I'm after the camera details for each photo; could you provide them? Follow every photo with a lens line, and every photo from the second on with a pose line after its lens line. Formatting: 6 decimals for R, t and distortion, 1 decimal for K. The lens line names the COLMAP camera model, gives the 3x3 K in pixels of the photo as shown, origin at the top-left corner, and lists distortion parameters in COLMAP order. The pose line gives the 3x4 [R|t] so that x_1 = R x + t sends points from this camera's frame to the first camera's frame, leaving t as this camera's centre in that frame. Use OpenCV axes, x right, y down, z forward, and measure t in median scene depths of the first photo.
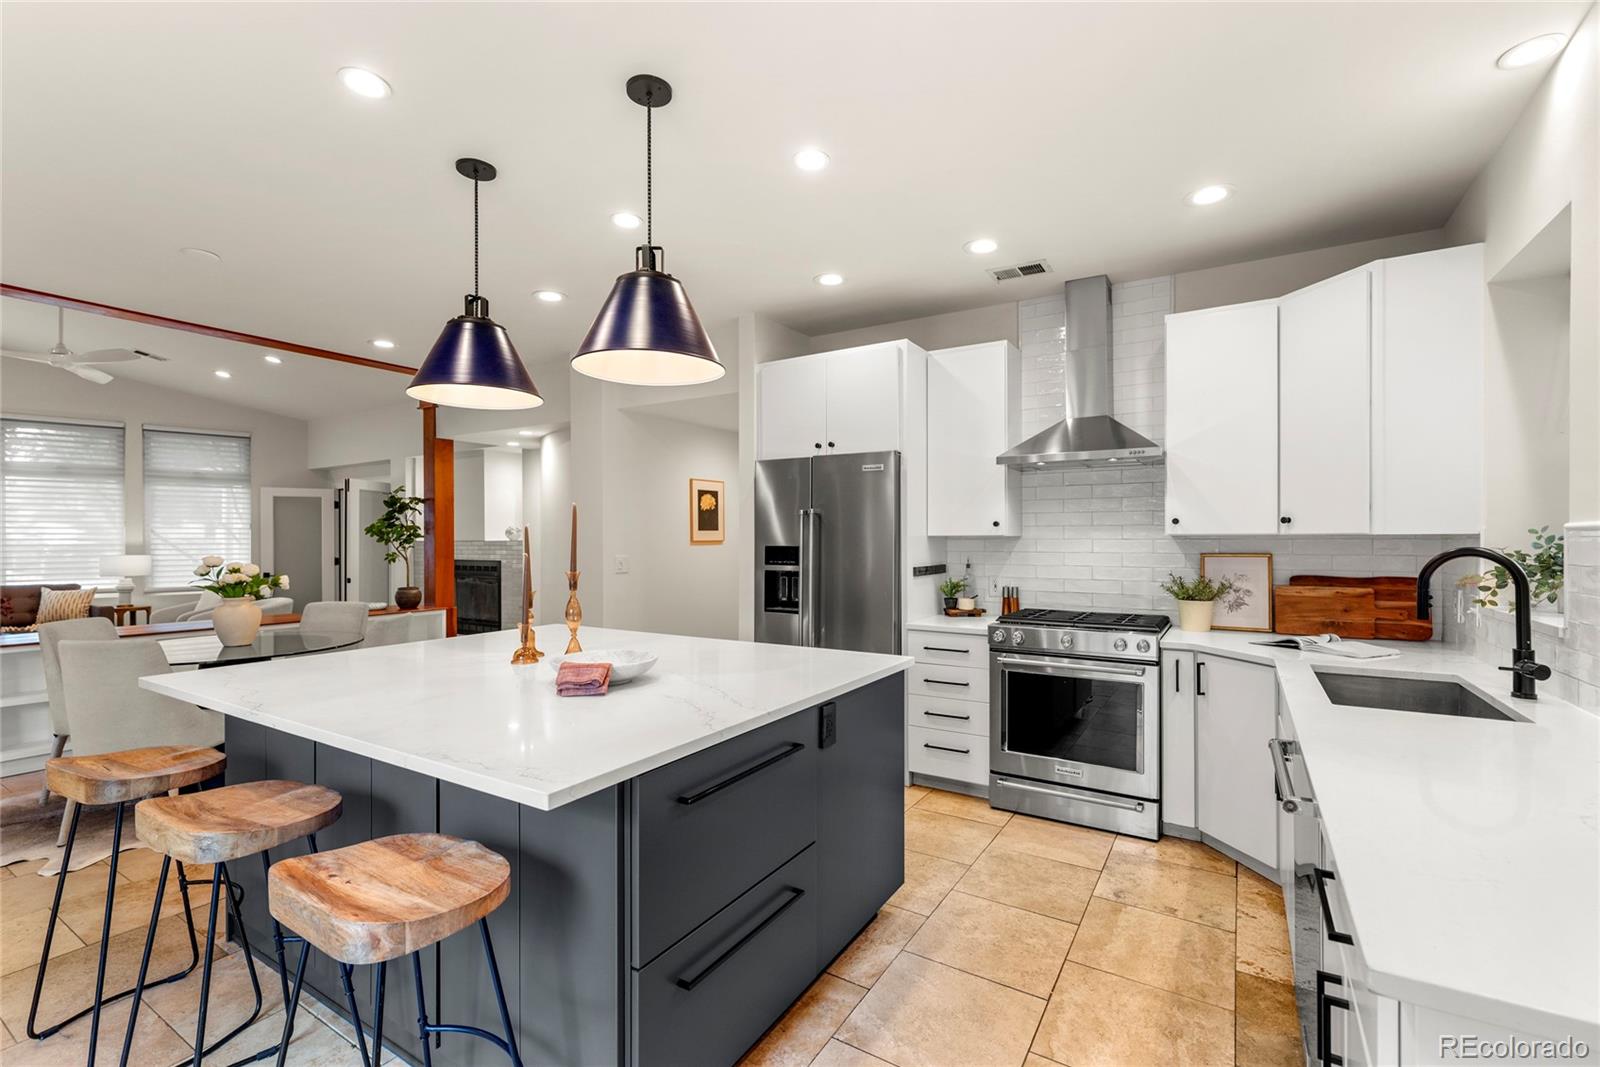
lens RADIAL K [[697.8, 0, 794.9], [0, 697.8, 540.8], [0, 0, 1]] dist [0.002473, -0.000529]
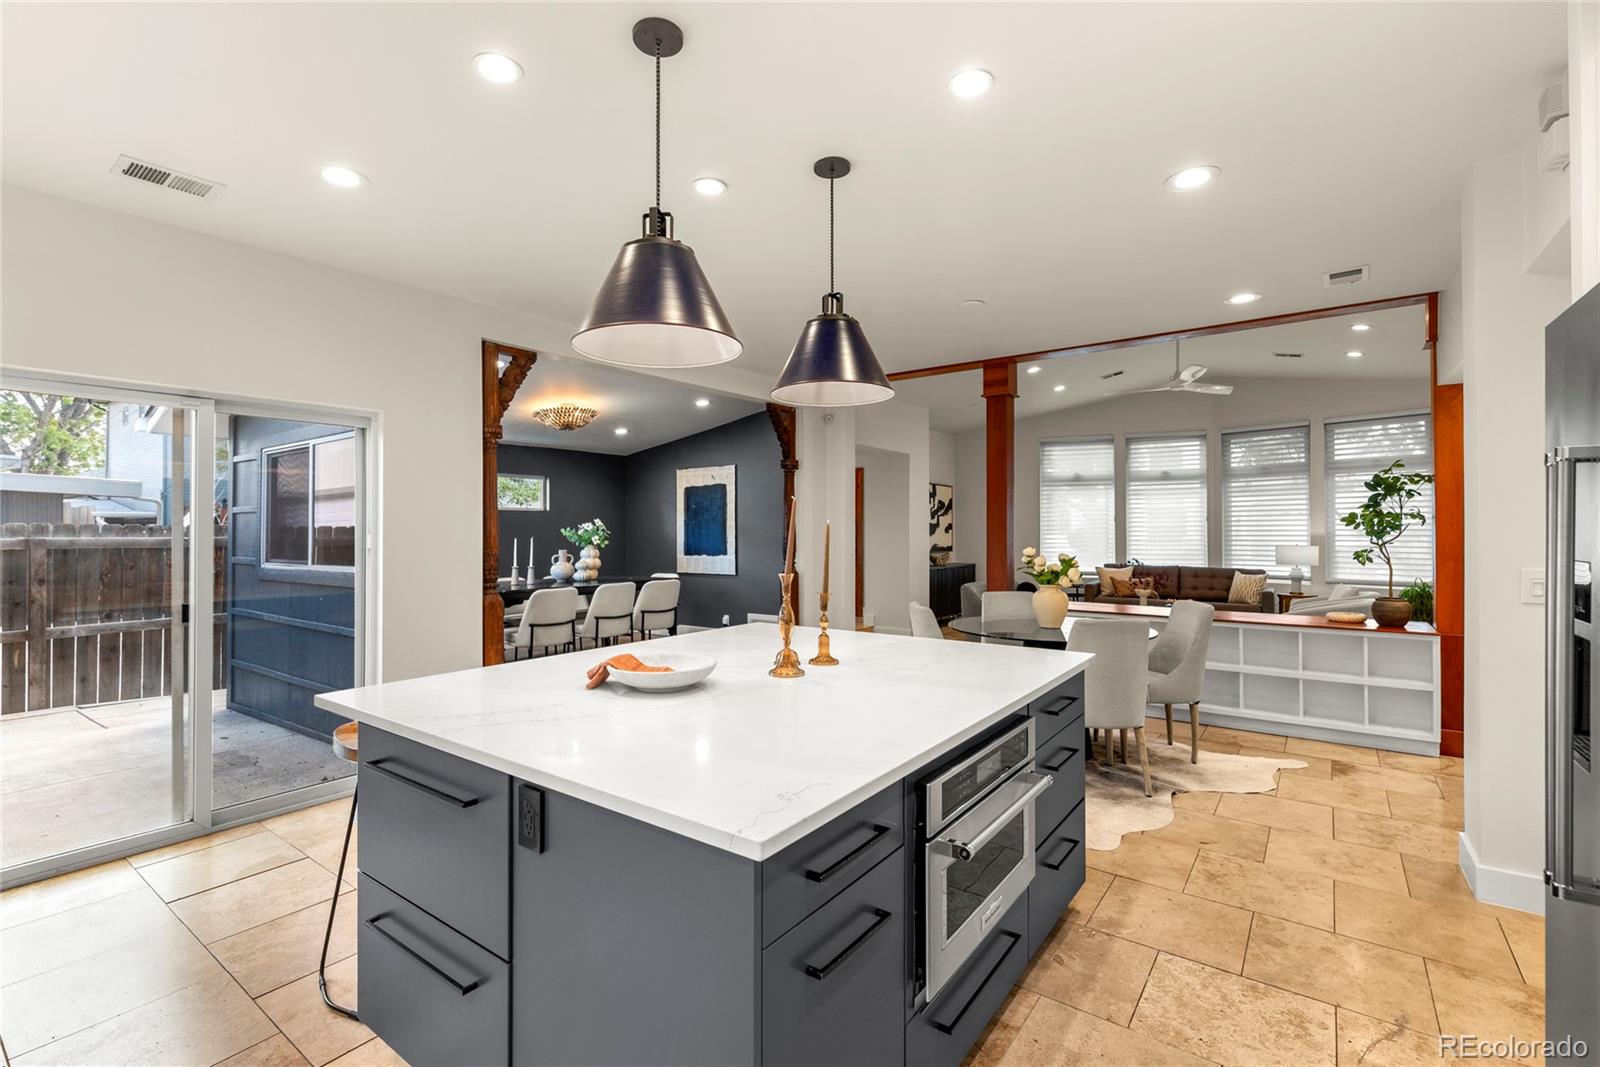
lens RADIAL K [[697.8, 0, 794.4], [0, 697.8, 525.4], [0, 0, 1]] dist [0.002473, -0.000529]
pose [[-0.083350, -0.003984, -0.996512, 0.339383], [-0.001698, 0.999991, -0.003856, -0.008563], [0.996519, 0.001371, -0.083356, 0.636958]]
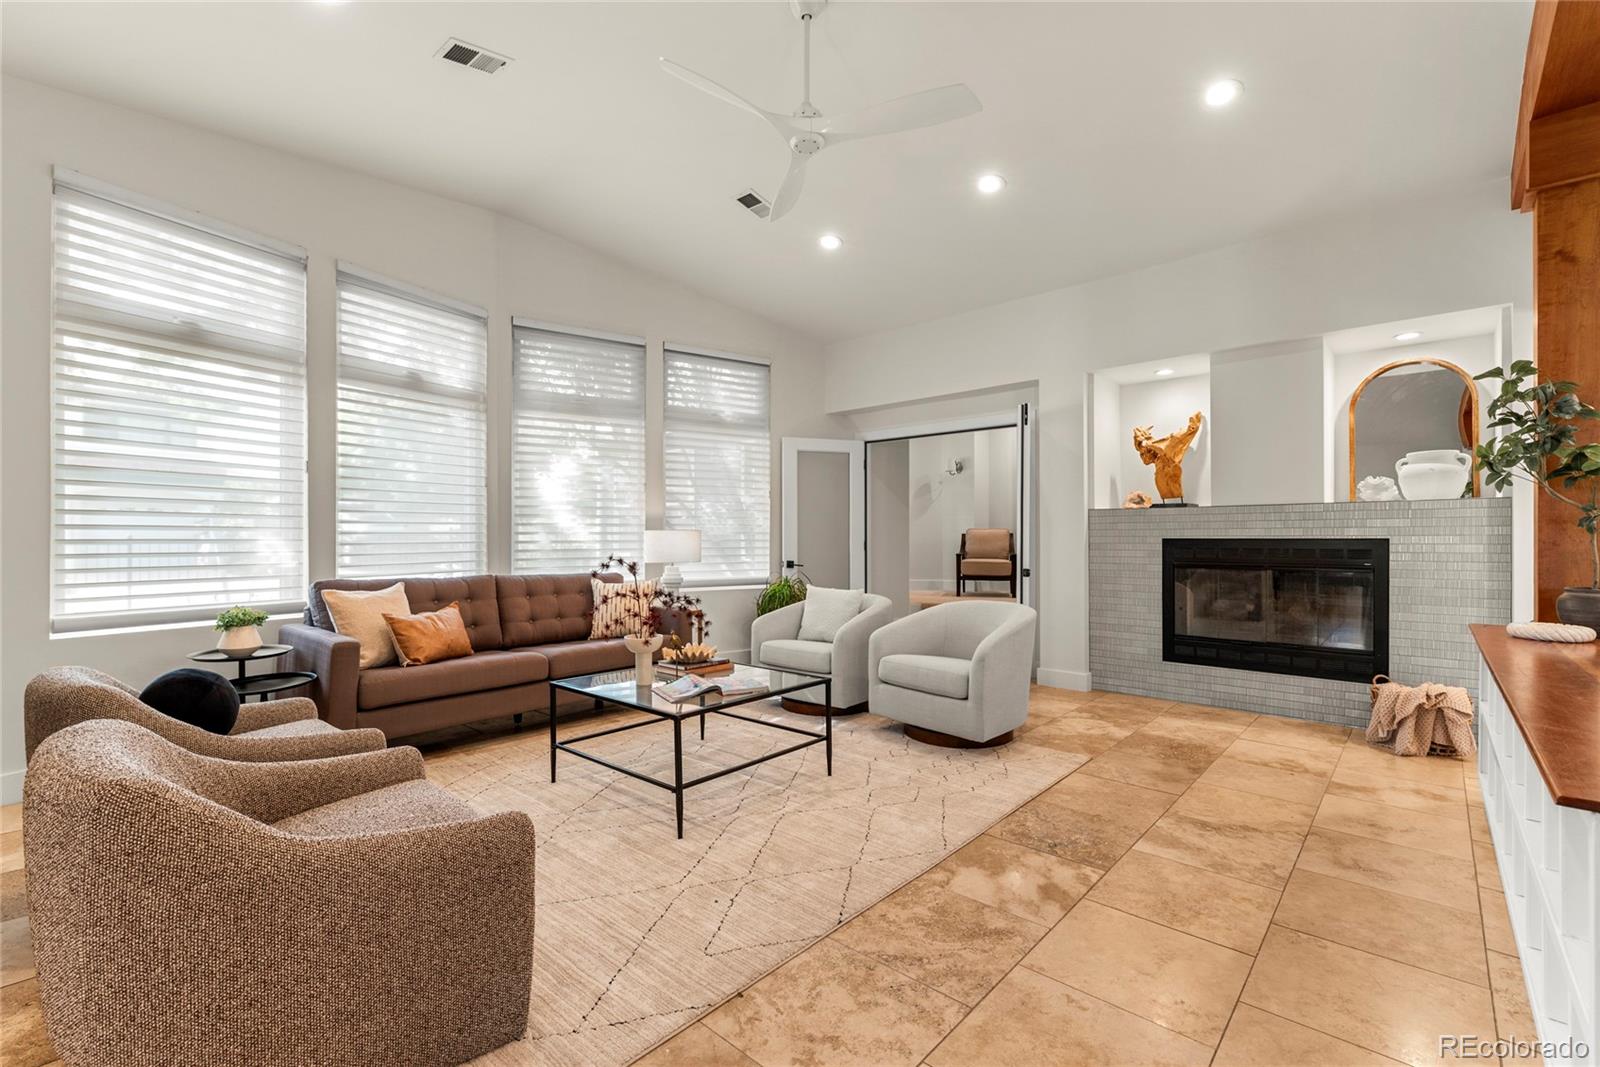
lens RADIAL K [[697.8, 0, 800.4], [0, 697.8, 533.3], [0, 0, 1]] dist [0.002473, -0.000529]
pose [[0.984743, 0.002276, -0.174001, -1.433823], [-0.004196, 0.999934, -0.010669, 0.060244], [0.173966, 0.011236, 0.984688, 0.740978]]
